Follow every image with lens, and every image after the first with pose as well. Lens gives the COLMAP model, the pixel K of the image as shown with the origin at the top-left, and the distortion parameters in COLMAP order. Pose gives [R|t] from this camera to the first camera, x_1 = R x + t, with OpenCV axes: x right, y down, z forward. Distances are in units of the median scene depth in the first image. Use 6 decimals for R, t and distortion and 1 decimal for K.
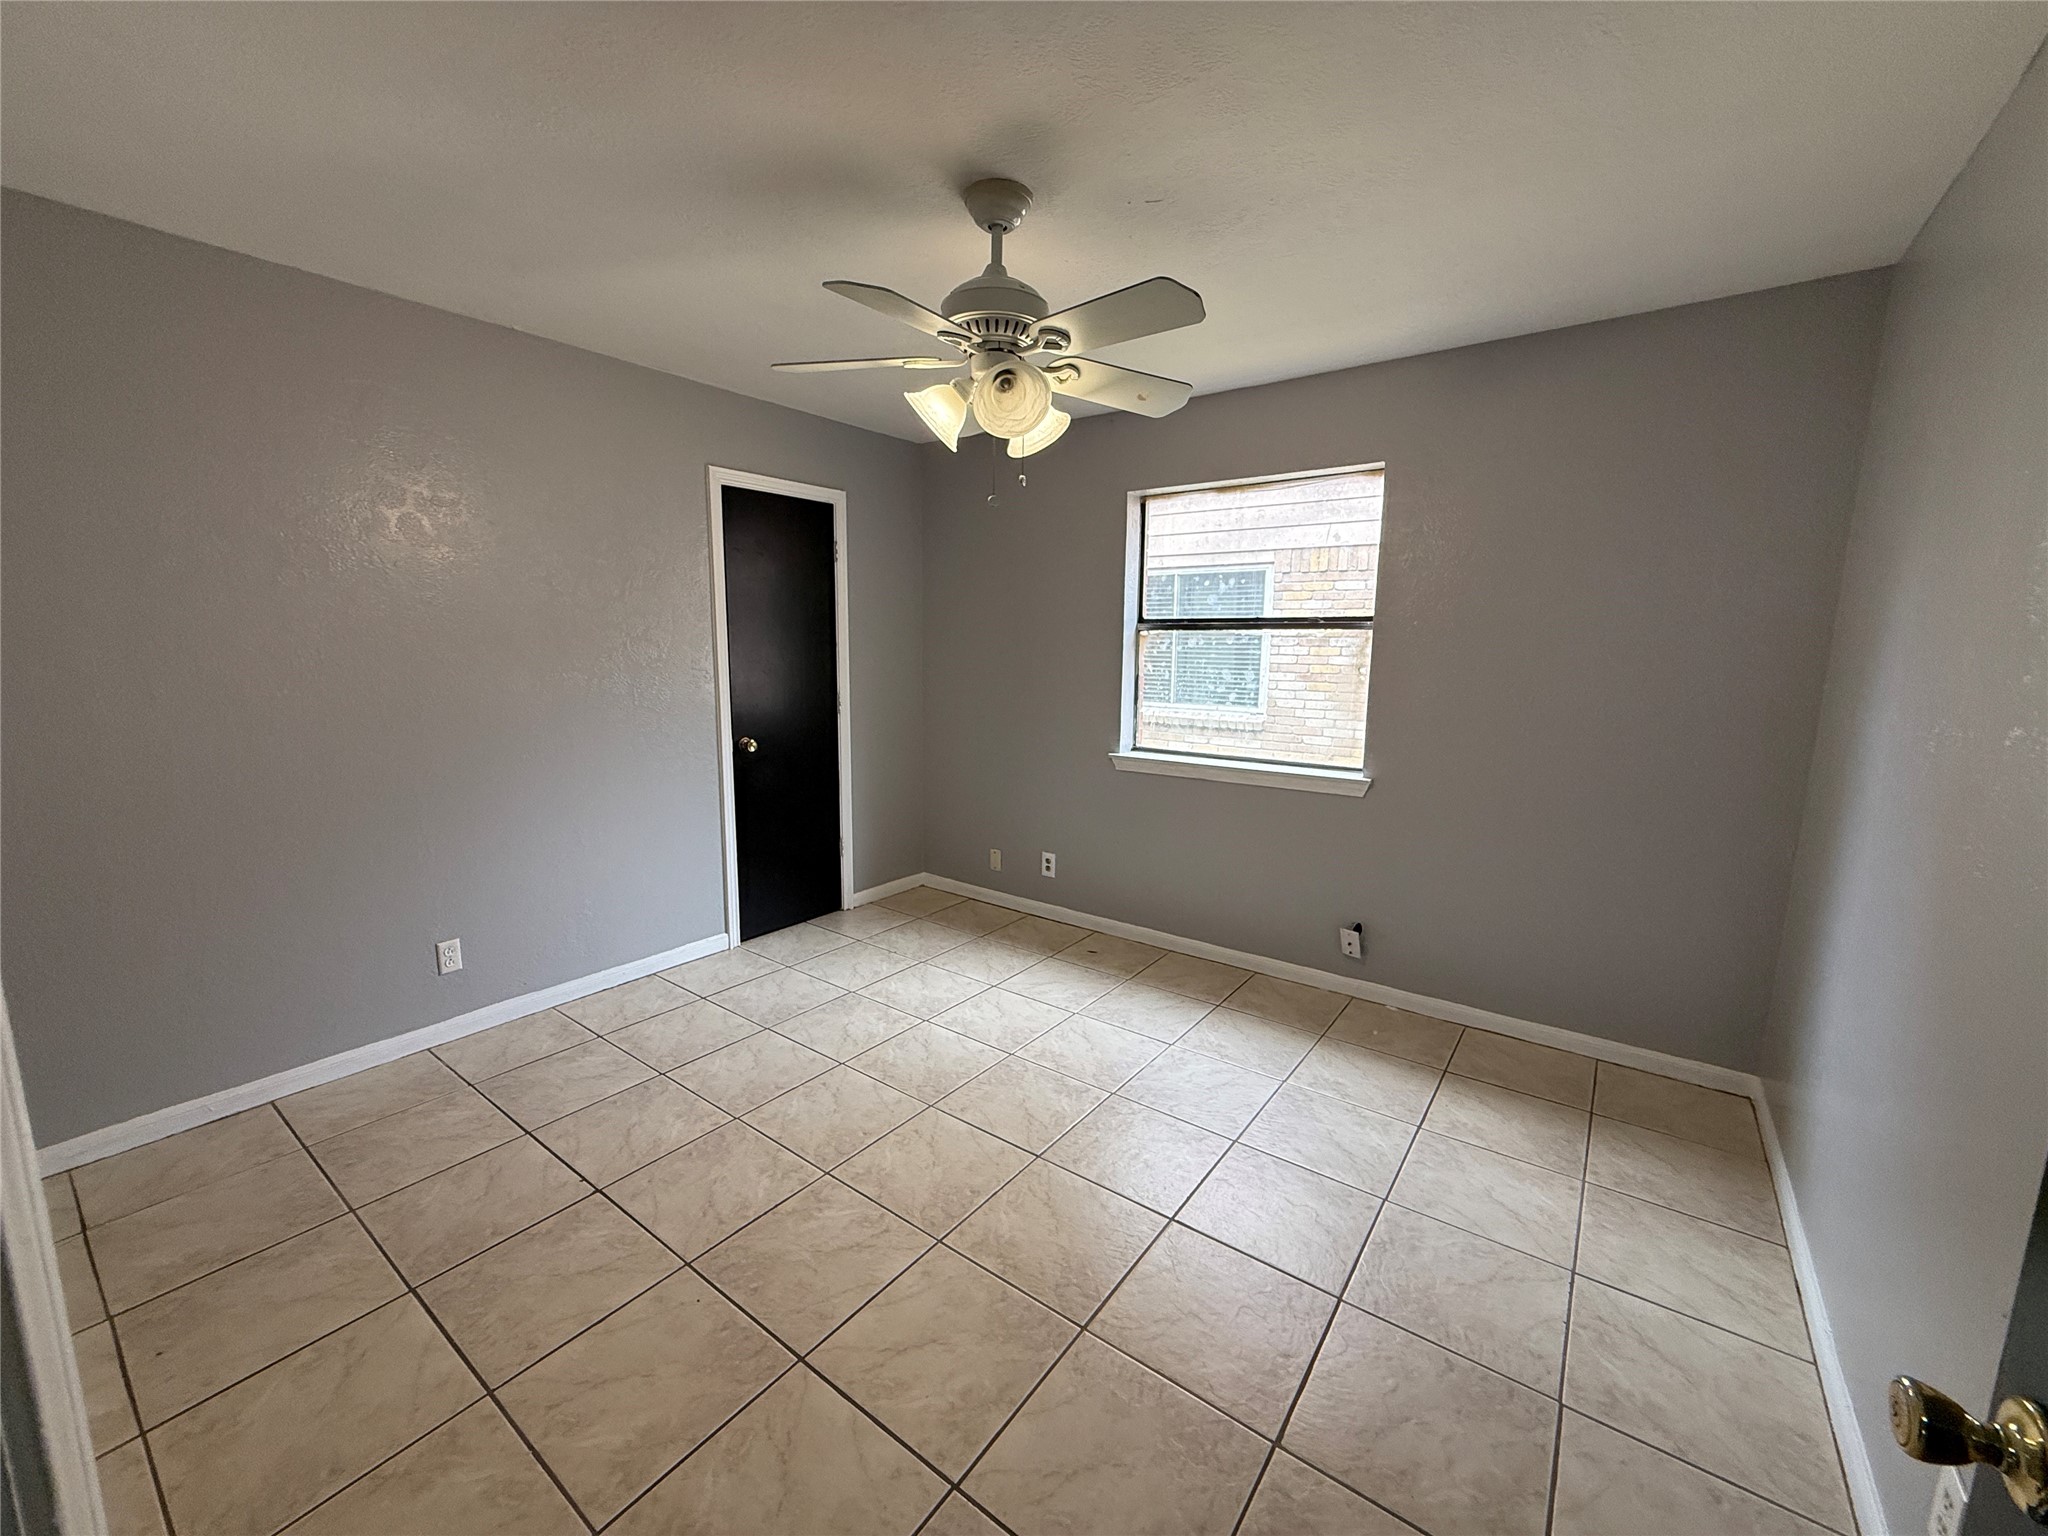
lens RADIAL K [[817.8, 0, 1019.0], [0, 817.8, 768.4], [0, 0, 1]] dist [-0.004254, 0.000103]
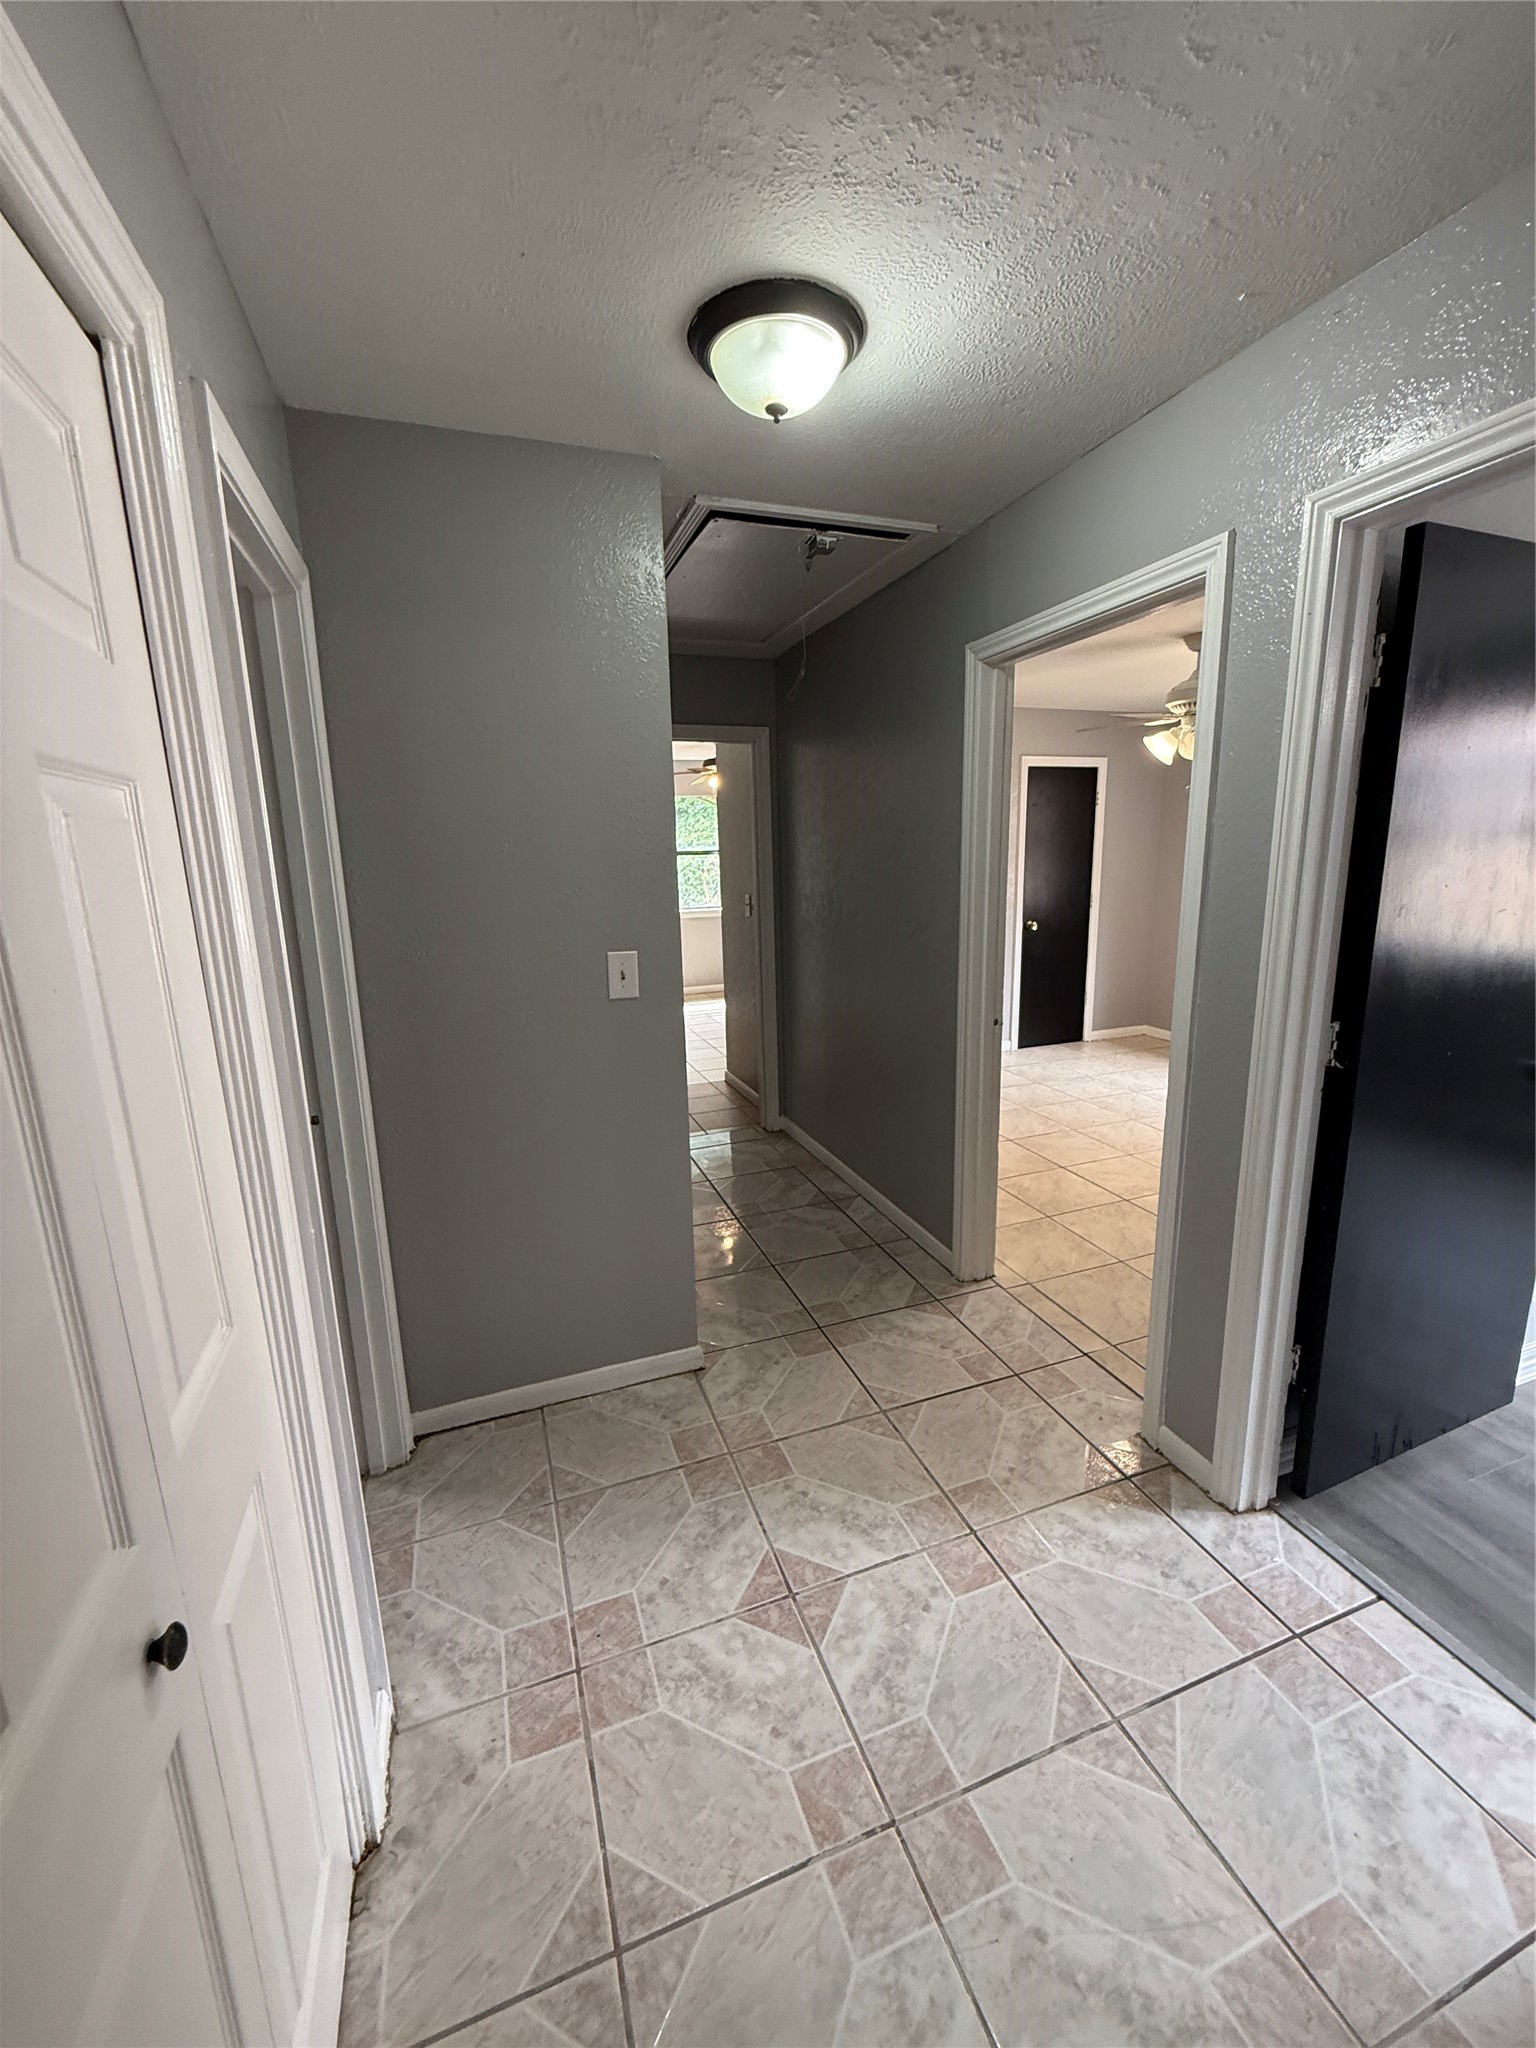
lens RADIAL K [[817.8, 0, 764.8], [0, 817.8, 1023.1], [0, 0, 1]] dist [-0.004254, 0.000103]
pose [[0.836897, 0.078997, -0.541630, 0.127702], [-0.051322, 0.996496, 0.066039, 0.090323], [0.544950, -0.027470, 0.838019, -0.702980]]
